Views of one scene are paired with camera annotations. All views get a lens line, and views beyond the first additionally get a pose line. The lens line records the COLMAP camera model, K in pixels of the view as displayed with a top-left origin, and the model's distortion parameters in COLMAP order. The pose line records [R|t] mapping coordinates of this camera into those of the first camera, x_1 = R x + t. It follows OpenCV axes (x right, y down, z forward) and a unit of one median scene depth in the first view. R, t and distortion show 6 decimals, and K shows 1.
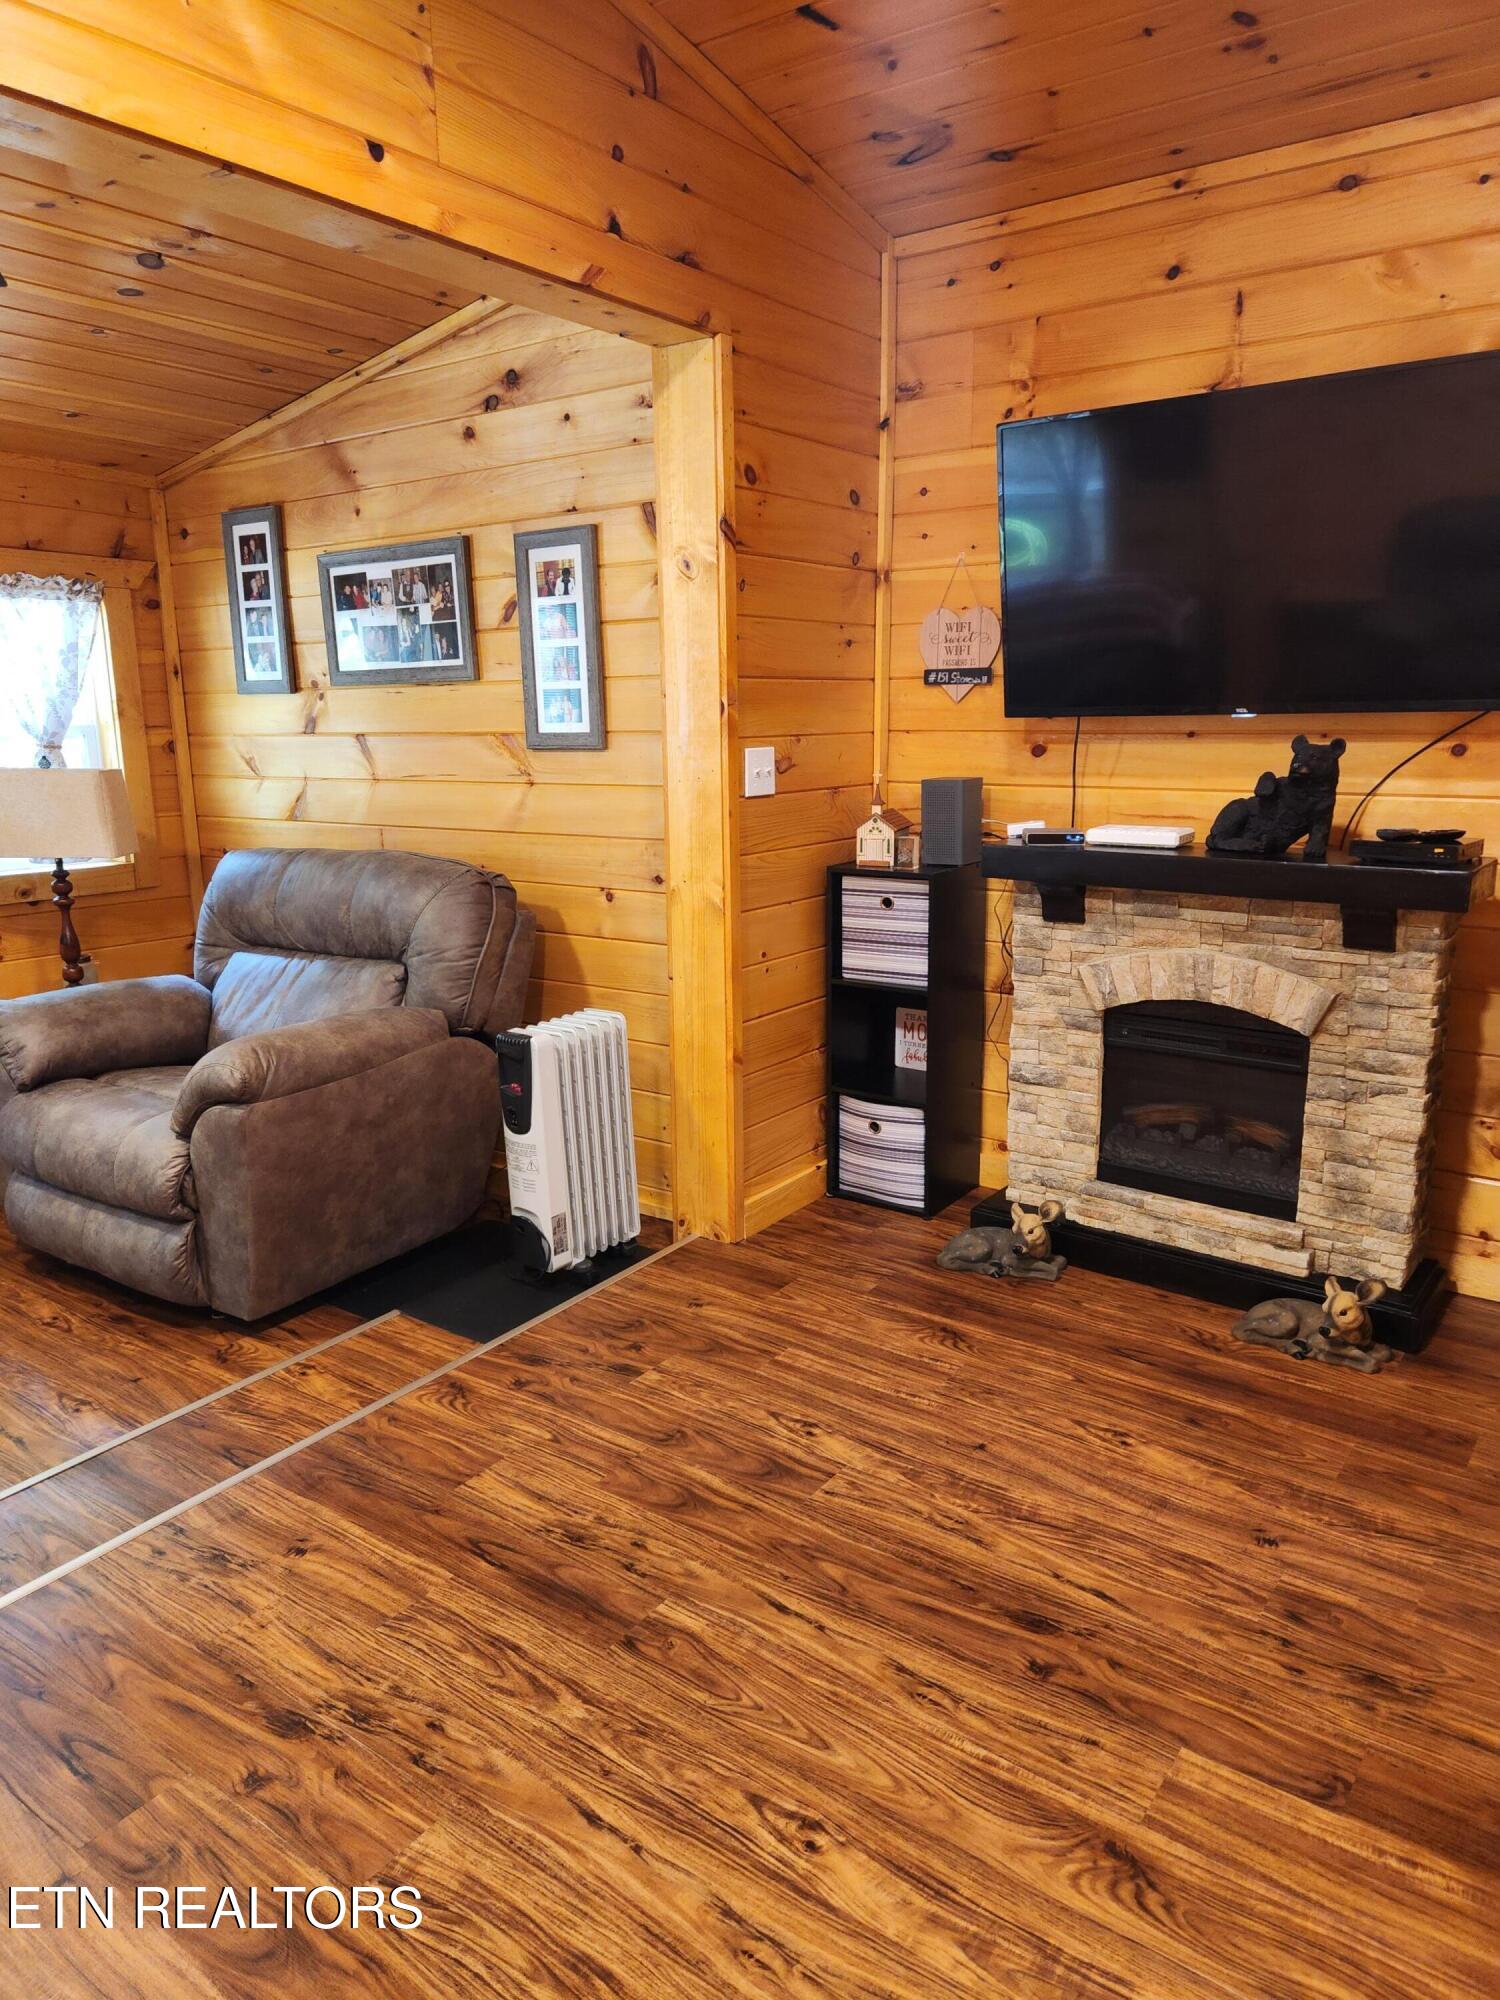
lens RADIAL K [[1354.1, 0, 750.0], [0, 1354.1, 1000.0], [0, 0, 1]] dist [0.059044, -0.044211]
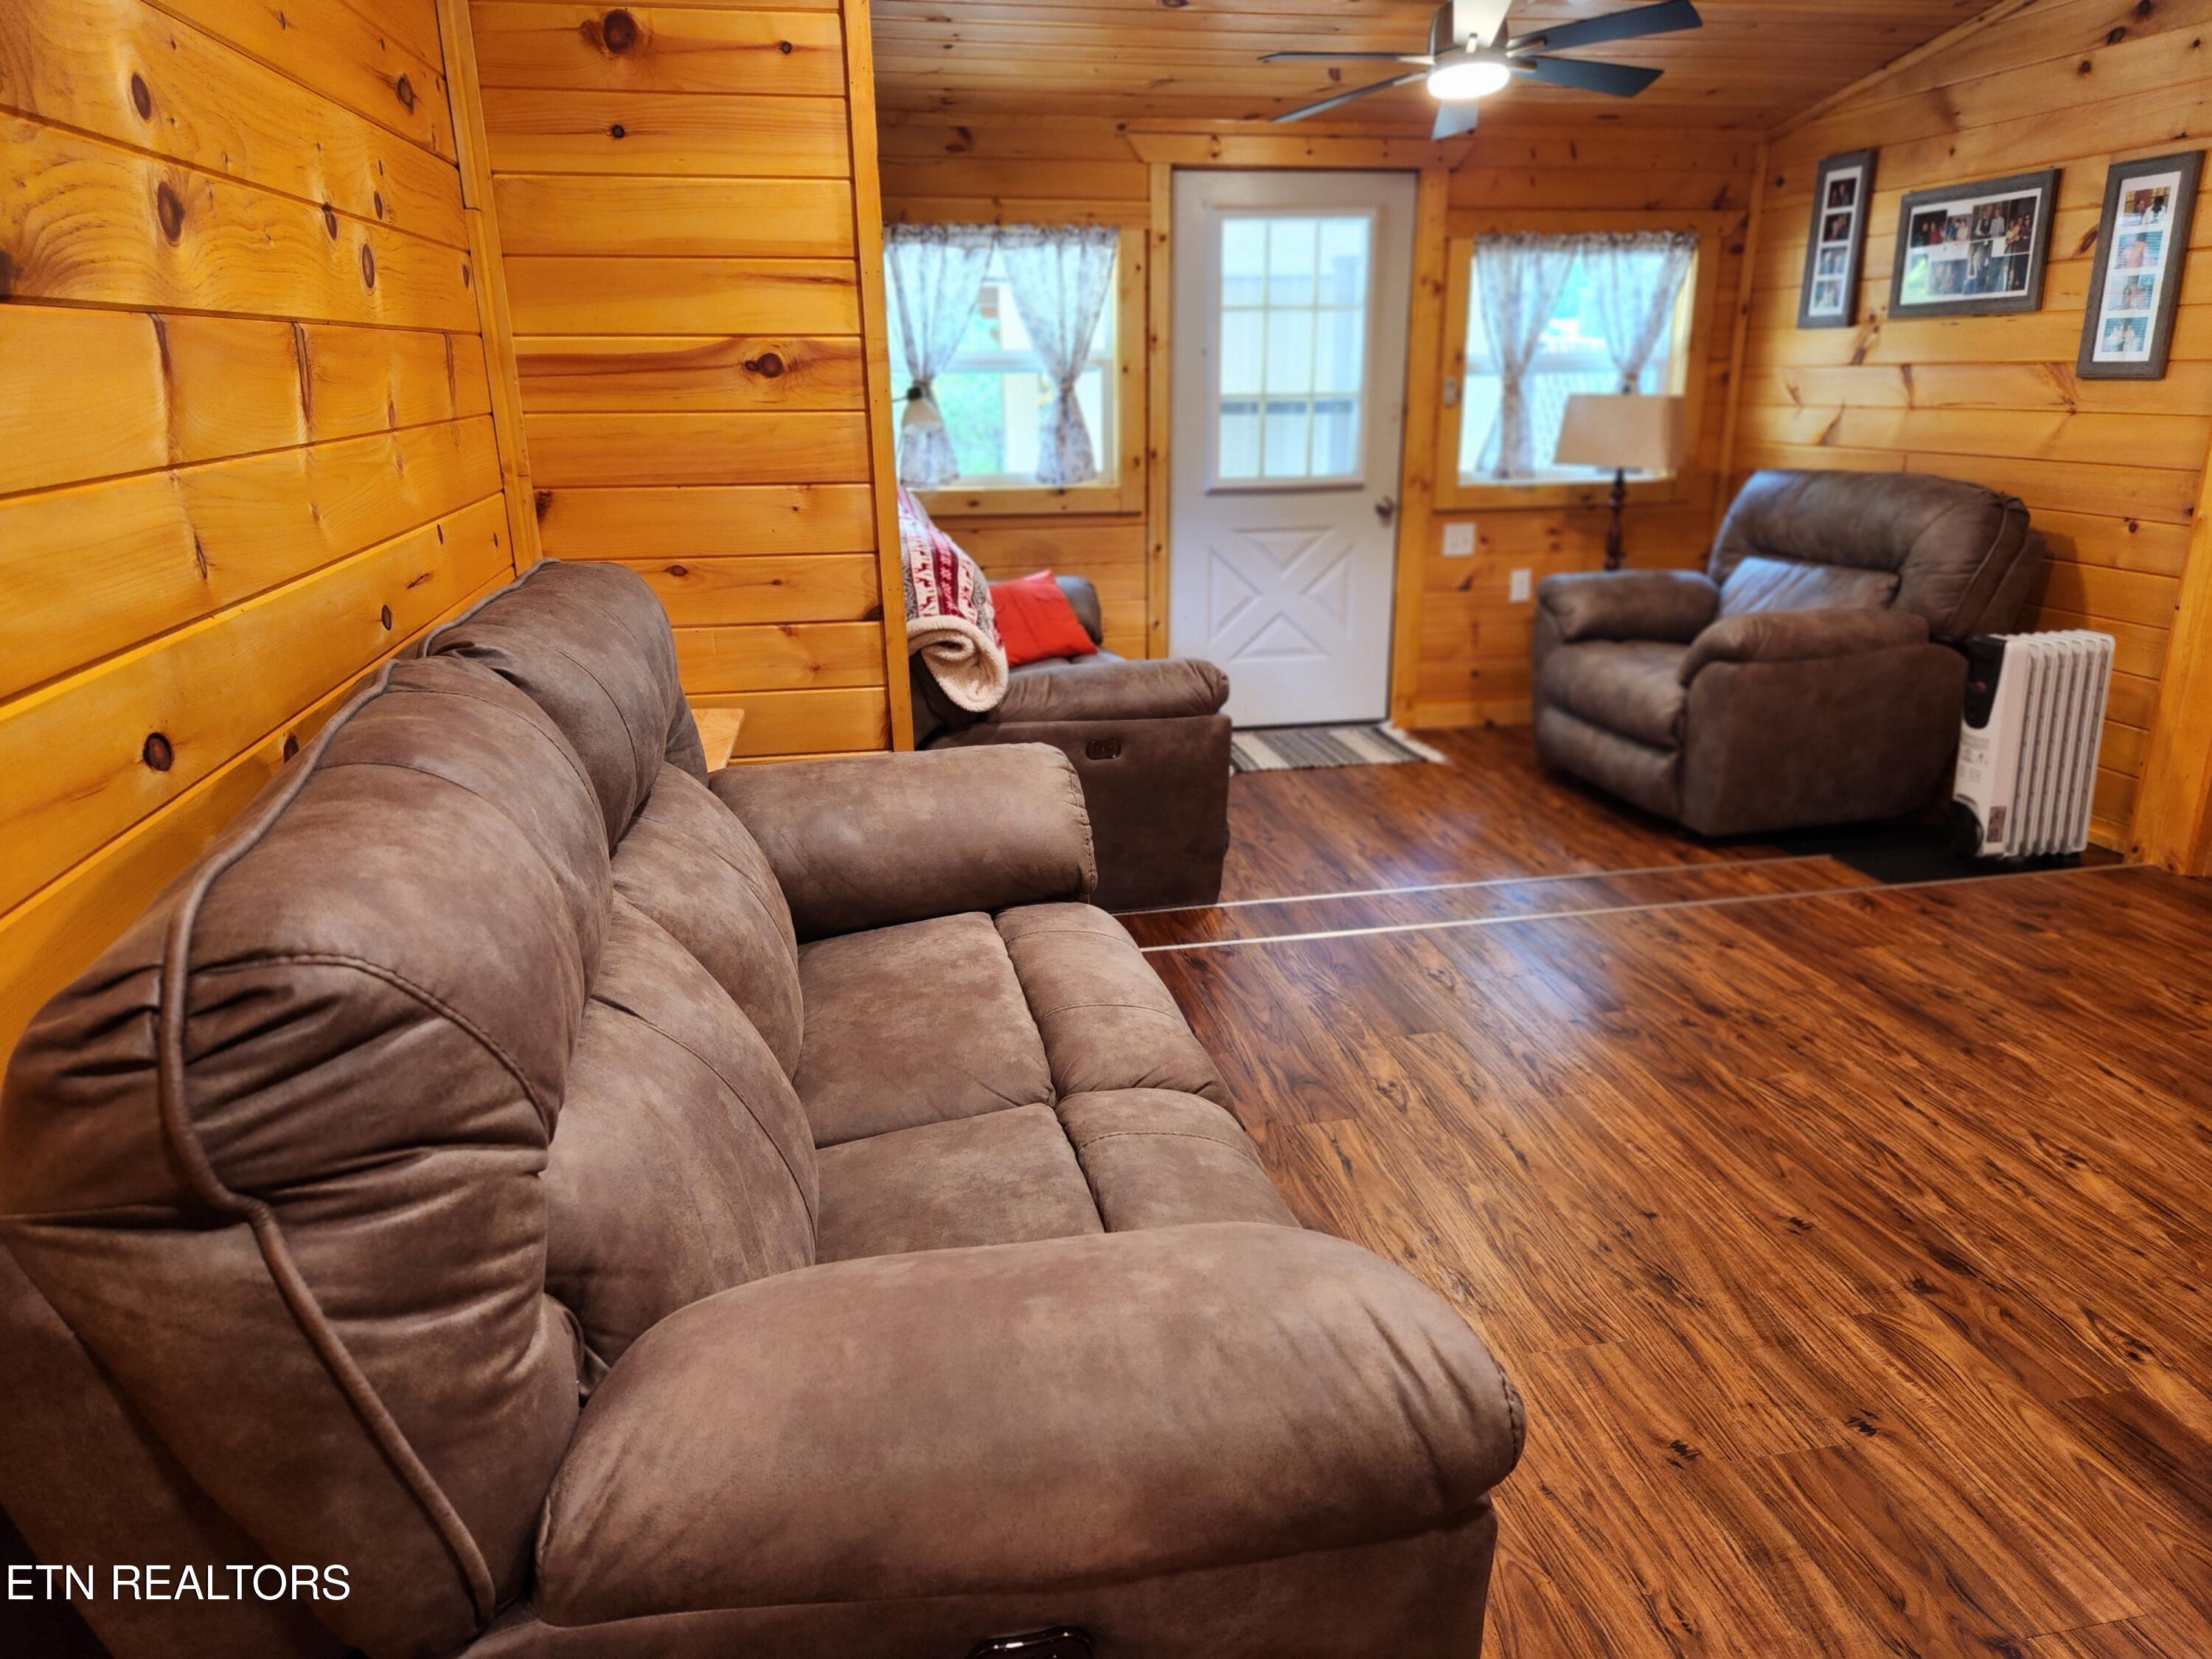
lens RADIAL K [[1497.6, 0, 1116.9], [0, 1497.6, 836.8], [0, 0, 1]] dist [0.059044, -0.044211]
pose [[0.739250, 0.206634, -0.640946, 0.116874], [-0.138635, 0.978072, 0.155421, 0.080982], [0.659006, -0.026037, 0.751687, -0.377694]]
